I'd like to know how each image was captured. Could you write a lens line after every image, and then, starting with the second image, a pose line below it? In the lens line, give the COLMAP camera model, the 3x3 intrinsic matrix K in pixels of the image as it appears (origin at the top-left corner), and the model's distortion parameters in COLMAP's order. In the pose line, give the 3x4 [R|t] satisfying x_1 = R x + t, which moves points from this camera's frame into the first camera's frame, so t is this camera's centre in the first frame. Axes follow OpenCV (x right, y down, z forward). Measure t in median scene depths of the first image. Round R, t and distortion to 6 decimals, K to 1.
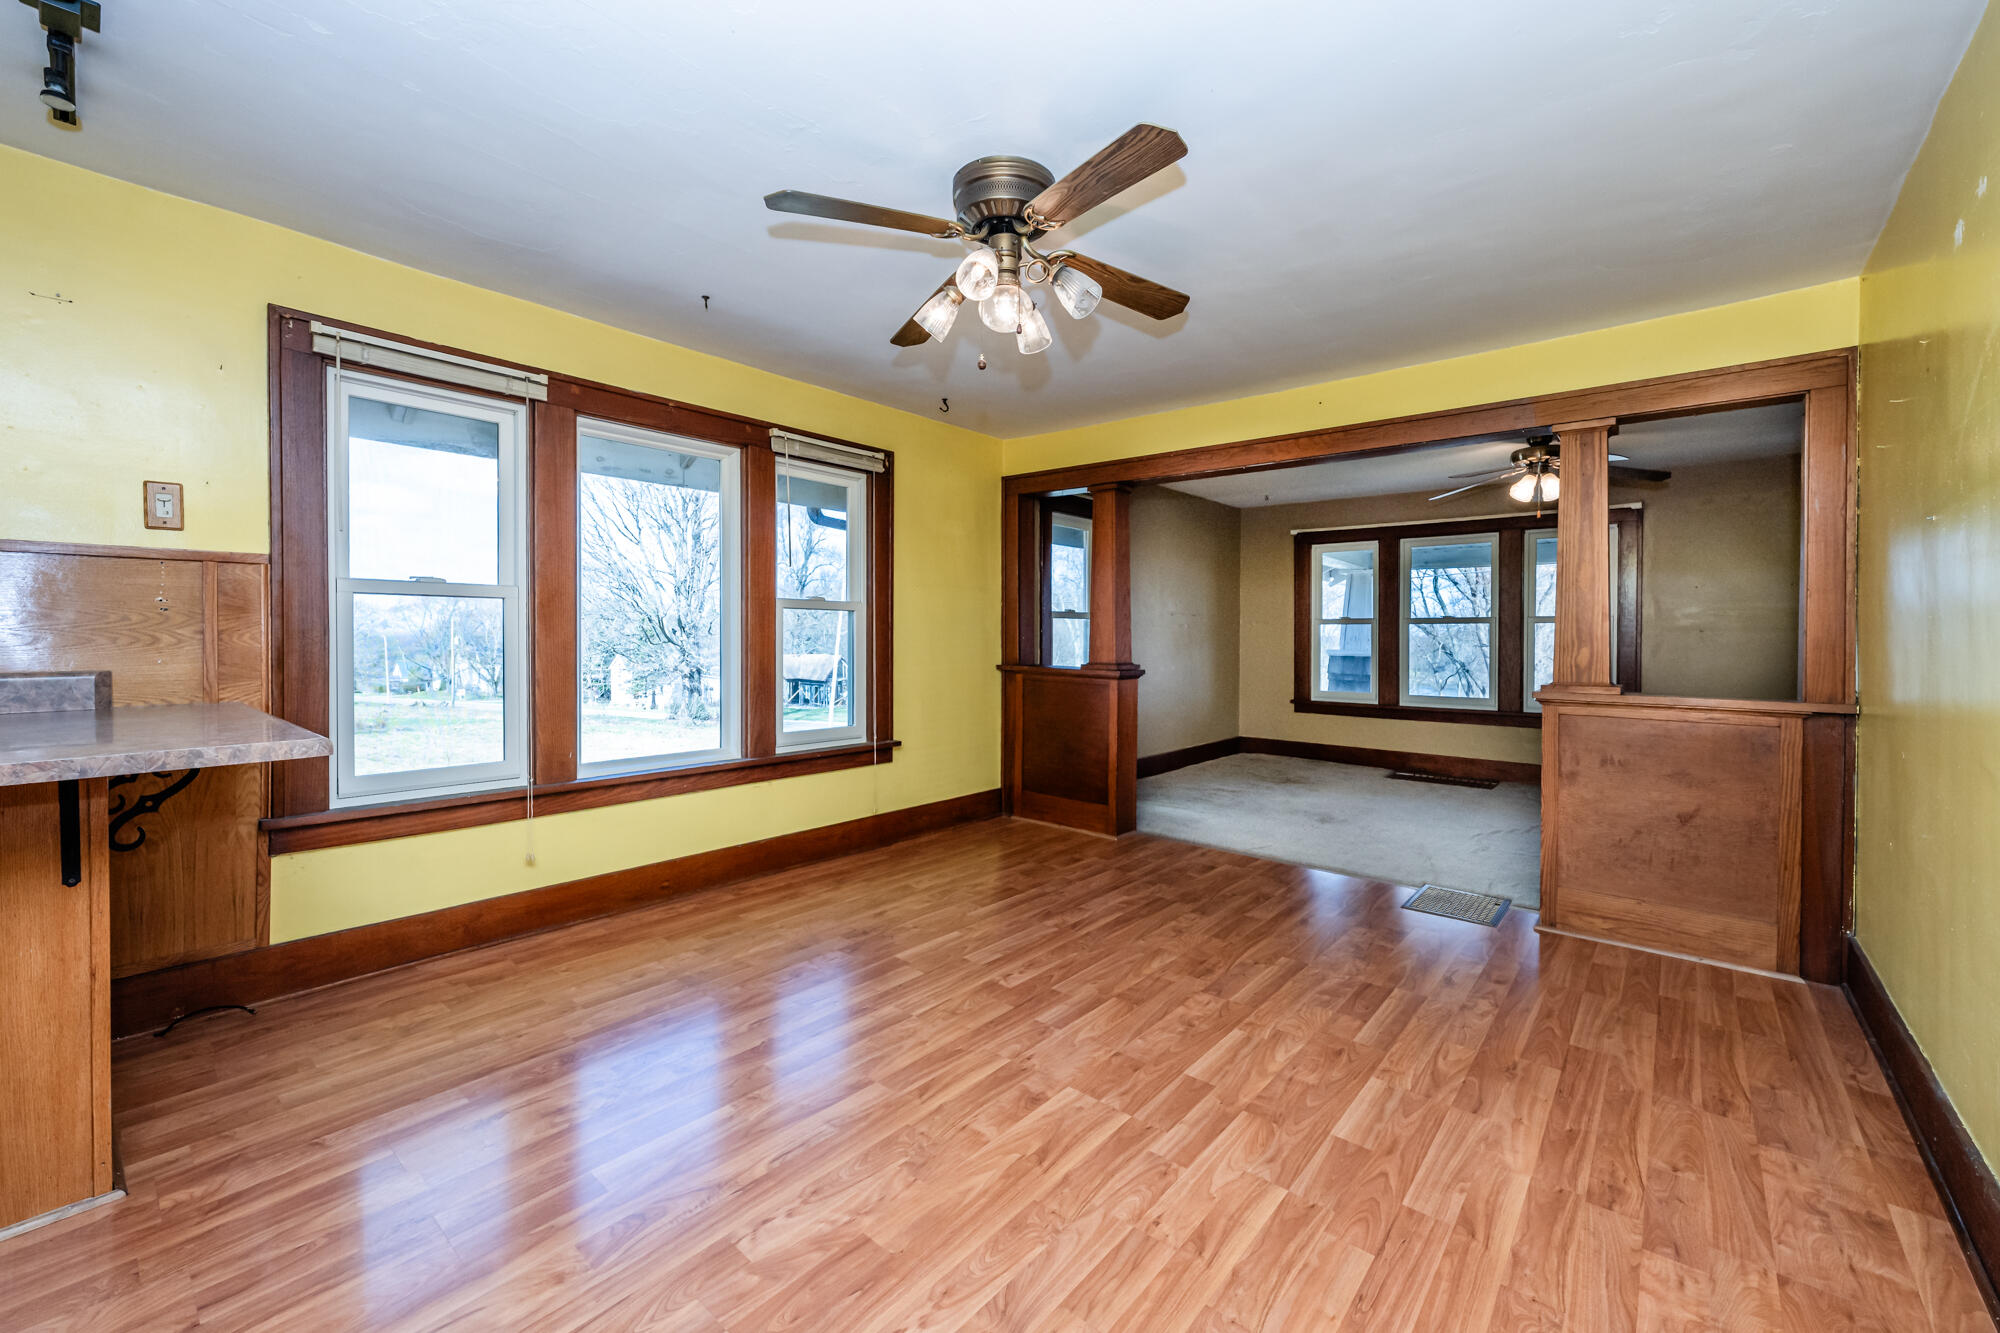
lens RADIAL K [[807.1, 0, 996.1], [0, 807.1, 649.6], [0, 0, 1]] dist [0.001122, 0.000022]
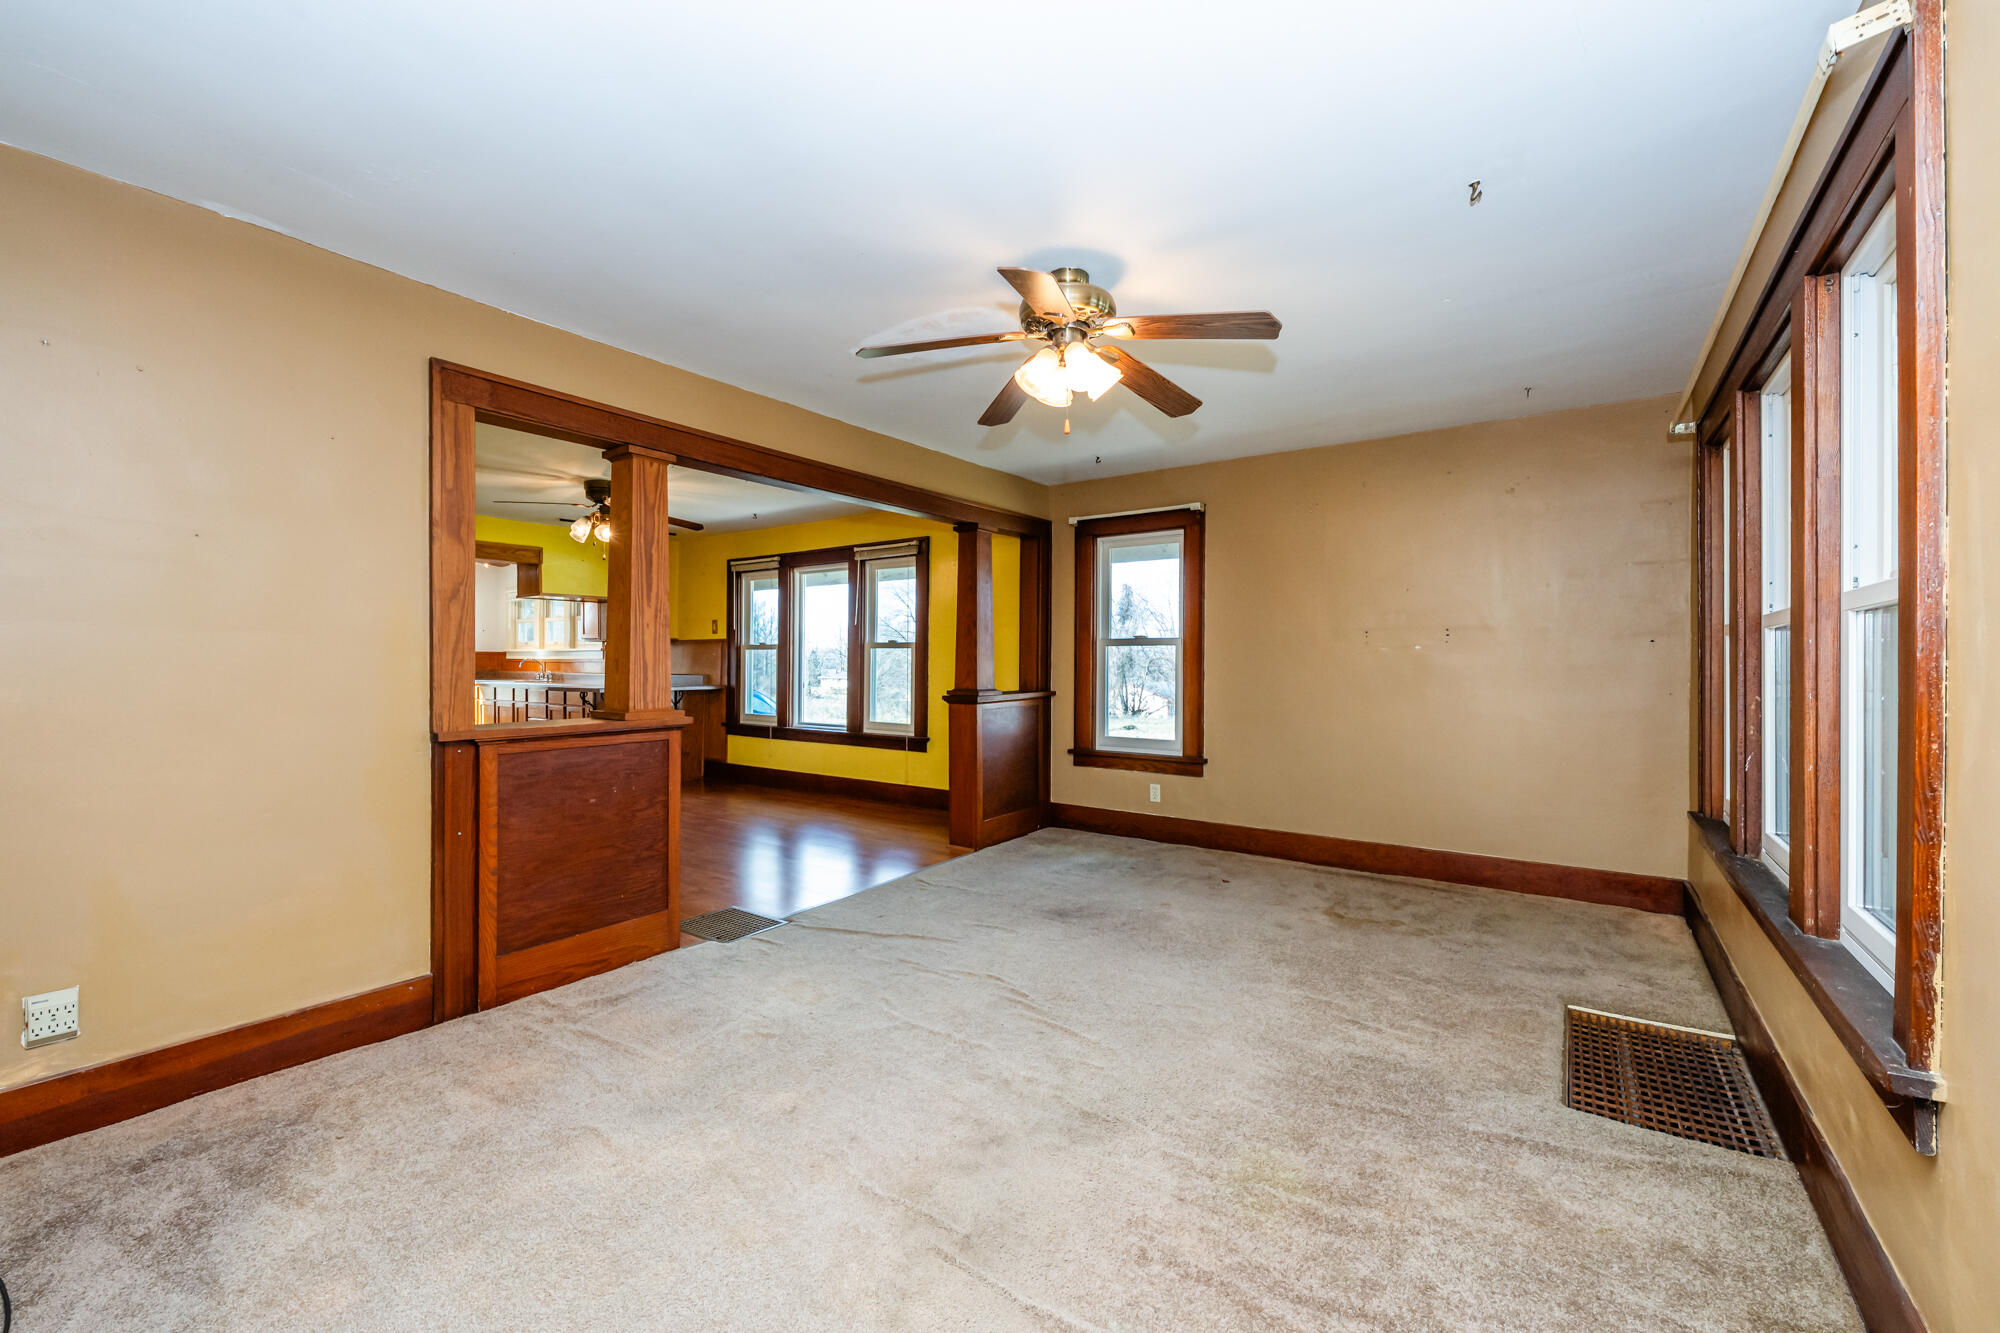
lens RADIAL K [[804.0, 0, 1000.0], [0, 804.0, 666.5], [0, 0, 1]] dist [-0.001255, -0.000196]
pose [[0.085113, -0.007727, -0.996341, 2.075310], [-0.024180, 0.999659, -0.009818, -0.002205], [0.996078, 0.024928, 0.084897, 1.601236]]
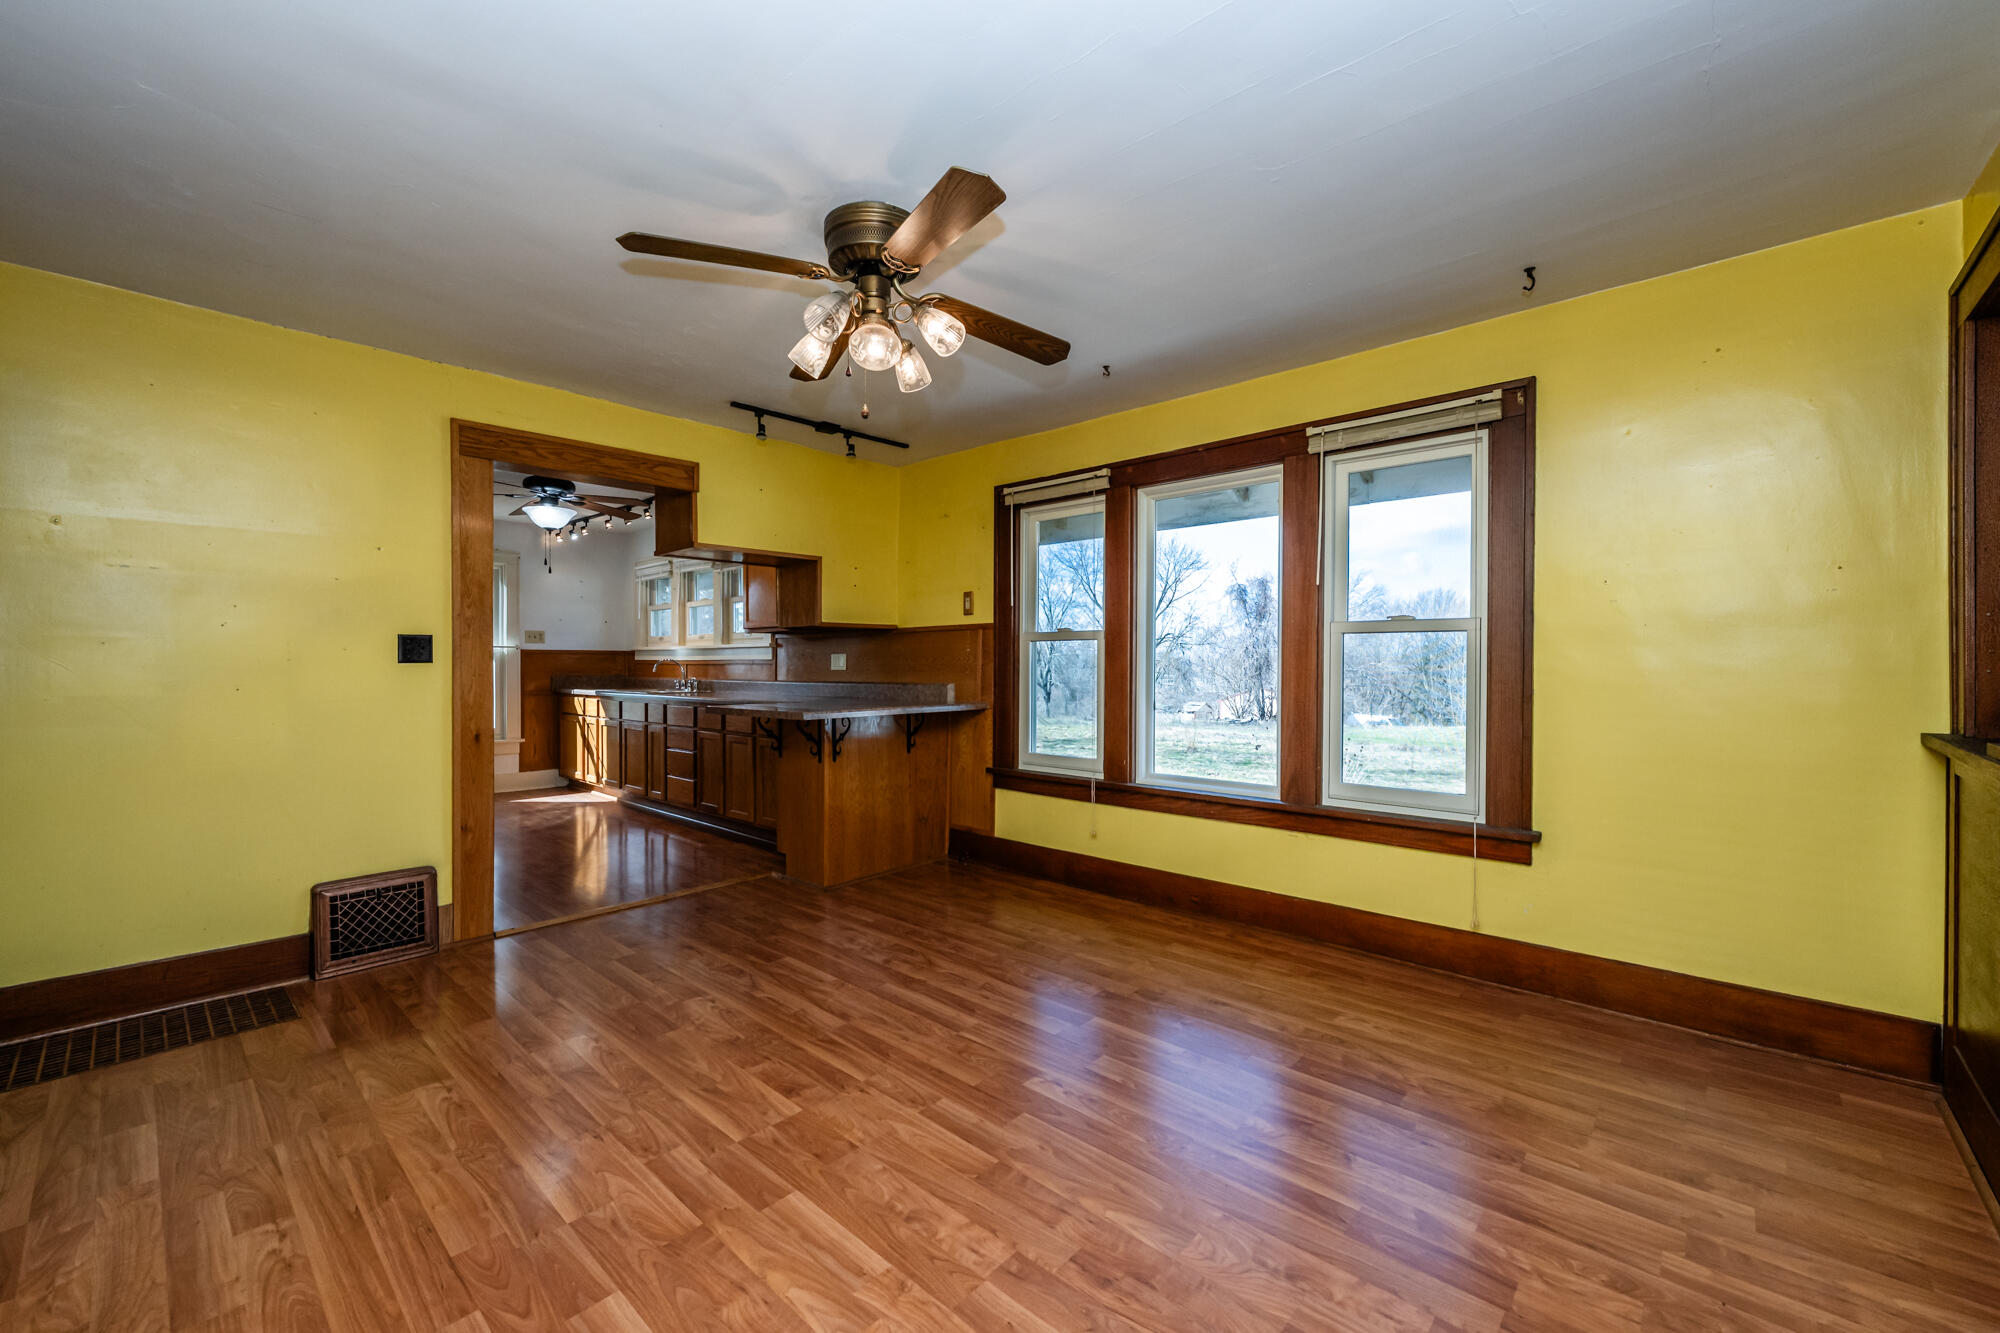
lens RADIAL K [[804.0, 0, 1000.0], [0, 804.0, 666.5], [0, 0, 1]] dist [-0.001255, -0.000196]
pose [[-0.036461, -0.003264, -0.999330, 0.818557], [-0.017587, 0.999842, -0.002624, -0.011875], [0.999180, 0.017479, -0.036513, 0.957465]]
